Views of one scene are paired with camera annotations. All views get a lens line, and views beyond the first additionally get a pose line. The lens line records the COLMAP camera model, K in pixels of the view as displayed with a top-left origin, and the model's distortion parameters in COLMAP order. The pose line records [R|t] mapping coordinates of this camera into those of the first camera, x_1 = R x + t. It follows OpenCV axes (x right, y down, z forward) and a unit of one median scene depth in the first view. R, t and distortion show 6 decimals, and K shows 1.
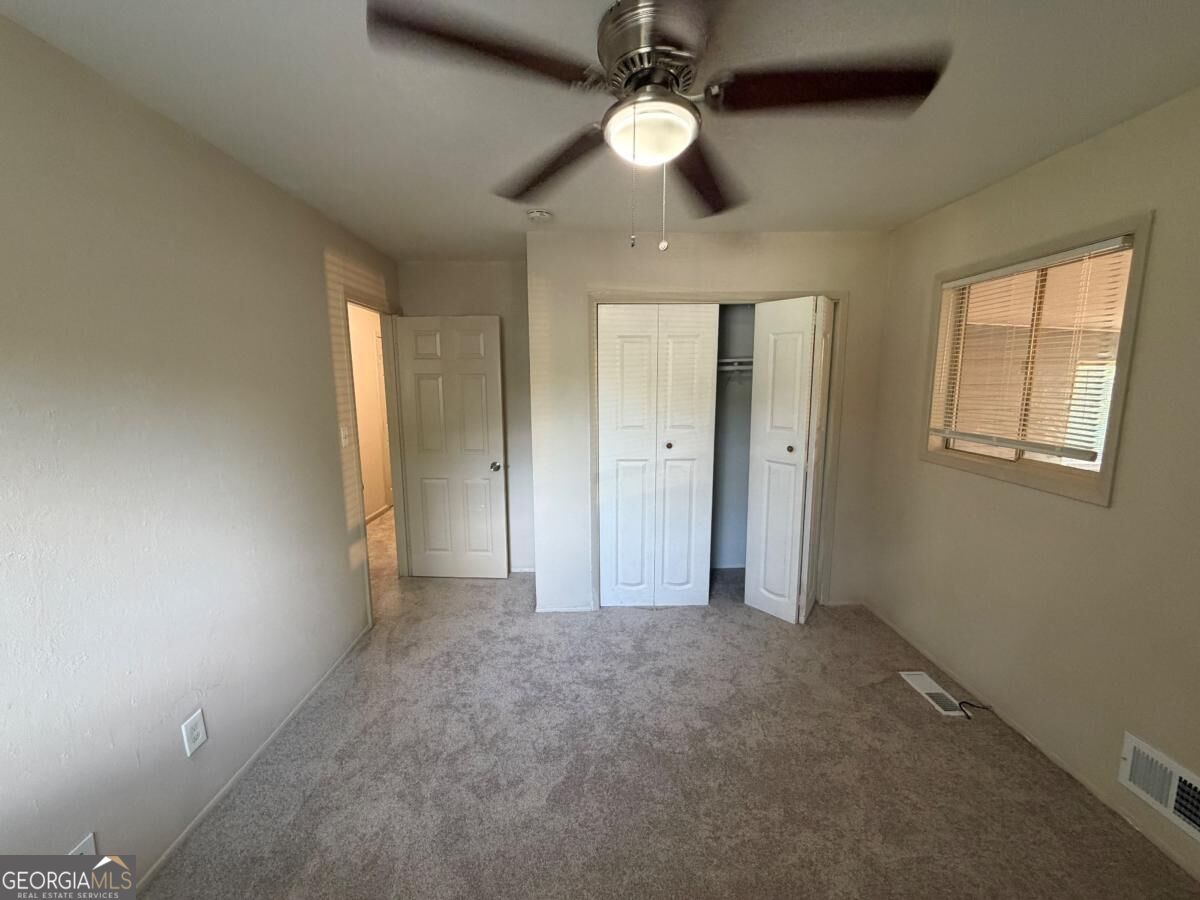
lens RADIAL K [[482.6, 0, 597.2], [0, 482.6, 446.6], [0, 0, 1]] dist [-0.000867, -0.000172]
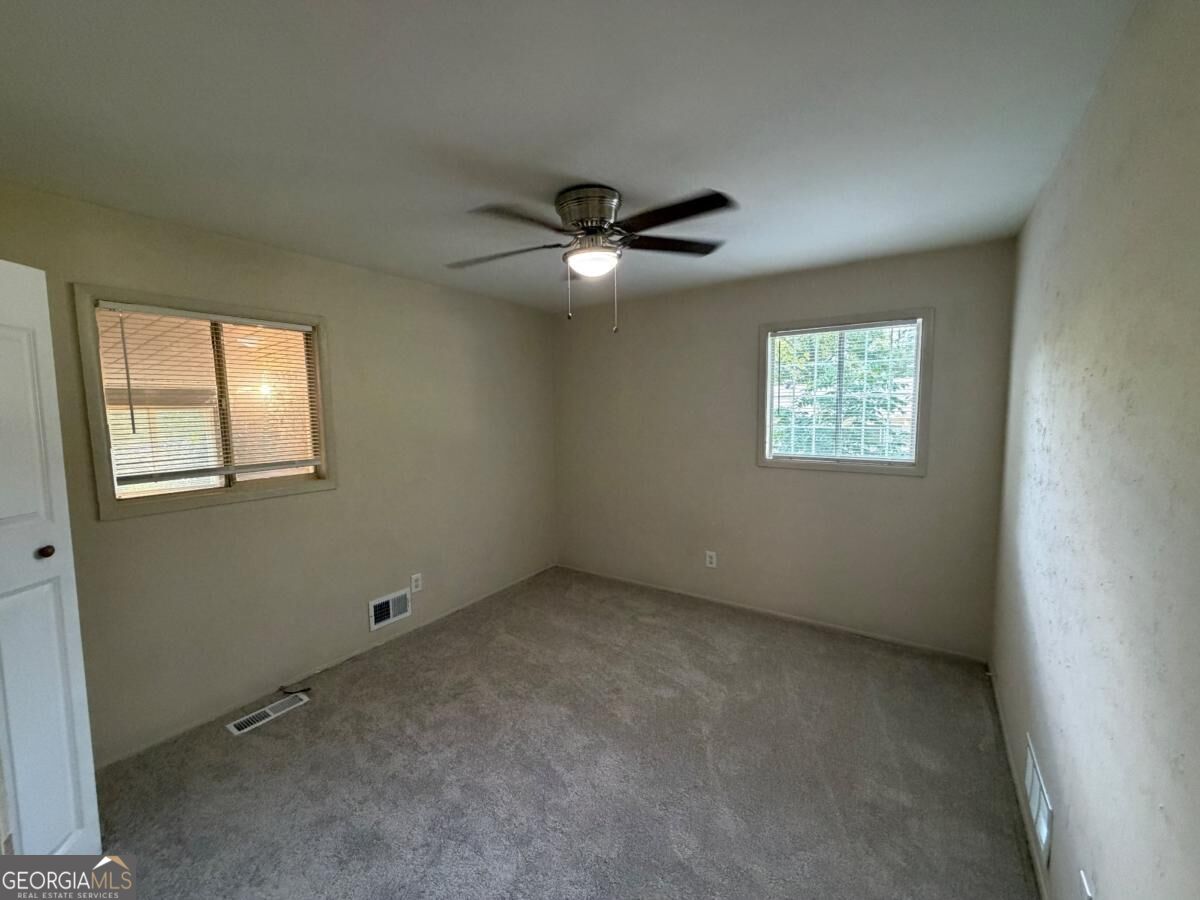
lens RADIAL K [[482.6, 0, 599.5], [0, 482.6, 452.7], [0, 0, 1]] dist [-0.000867, -0.000172]
pose [[-0.820686, -0.043005, 0.569759, -0.512005], [0.091049, 0.974579, 0.204707, -0.206194], [-0.564079, 0.219876, -0.795908, 1.453118]]
